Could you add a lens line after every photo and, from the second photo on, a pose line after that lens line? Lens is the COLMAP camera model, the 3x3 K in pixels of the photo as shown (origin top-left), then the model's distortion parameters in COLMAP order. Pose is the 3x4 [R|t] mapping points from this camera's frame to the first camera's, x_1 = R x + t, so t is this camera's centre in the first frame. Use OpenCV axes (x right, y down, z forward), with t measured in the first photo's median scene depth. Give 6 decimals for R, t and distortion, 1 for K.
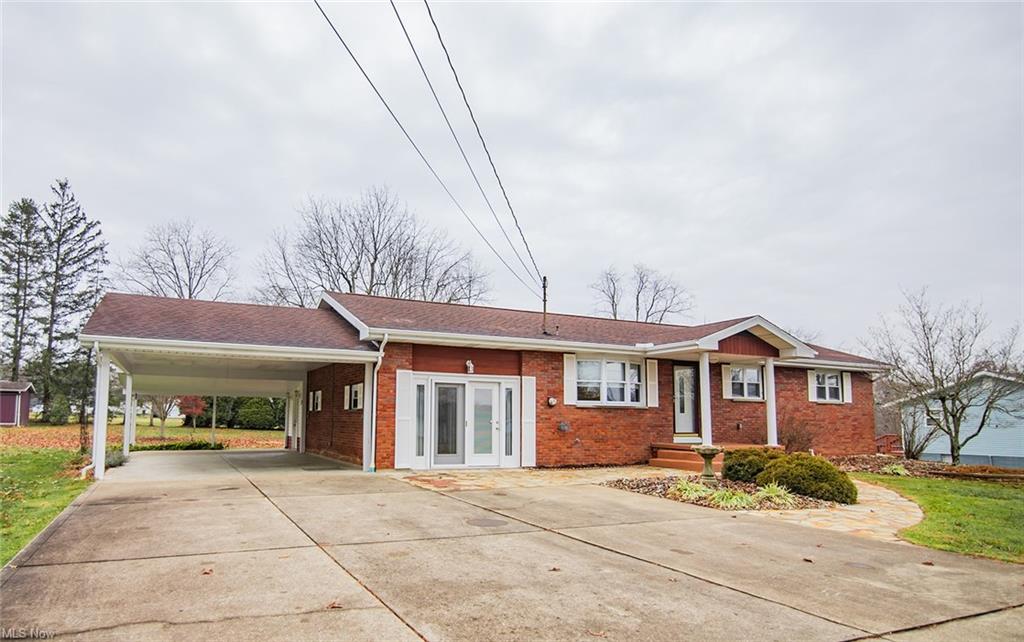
lens RADIAL K [[658.1, 0, 512.0], [0, 658.1, 321.0], [0, 0, 1]] dist [-0.040536, -0.000519]
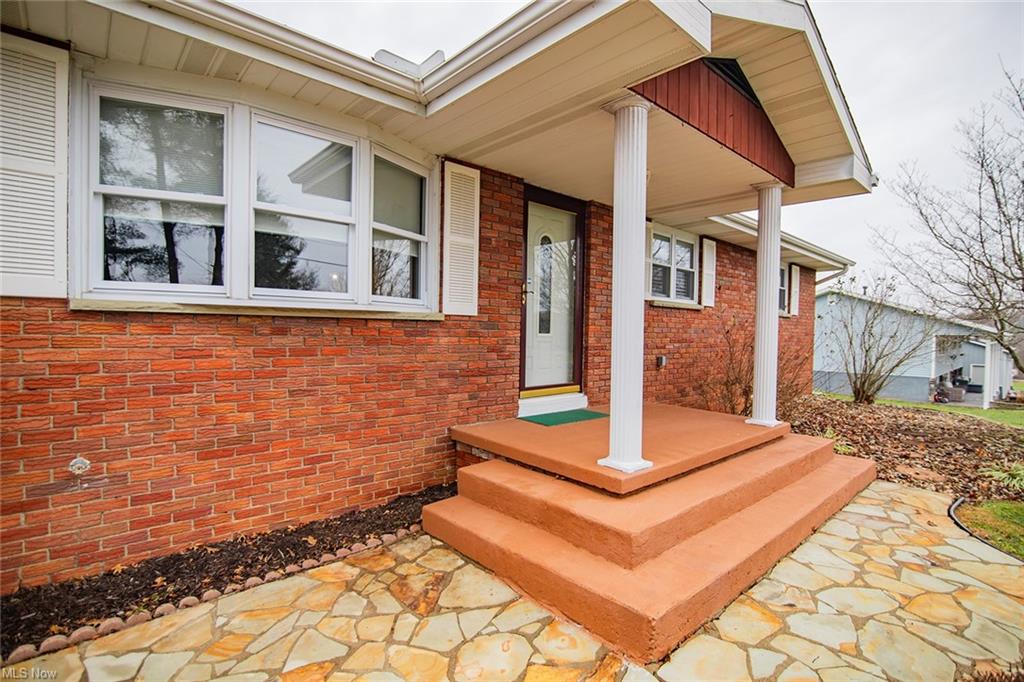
lens RADIAL K [[497.0, 0, 512.0], [0, 497.0, 341.0], [0, 0, 1]] dist [-0.019602, 0.000027]
pose [[0.971429, 0.001063, 0.237329, 0.186313], [-0.042989, 0.984236, 0.171554, 0.103384], [-0.233406, -0.176855, 0.956161, 0.780109]]
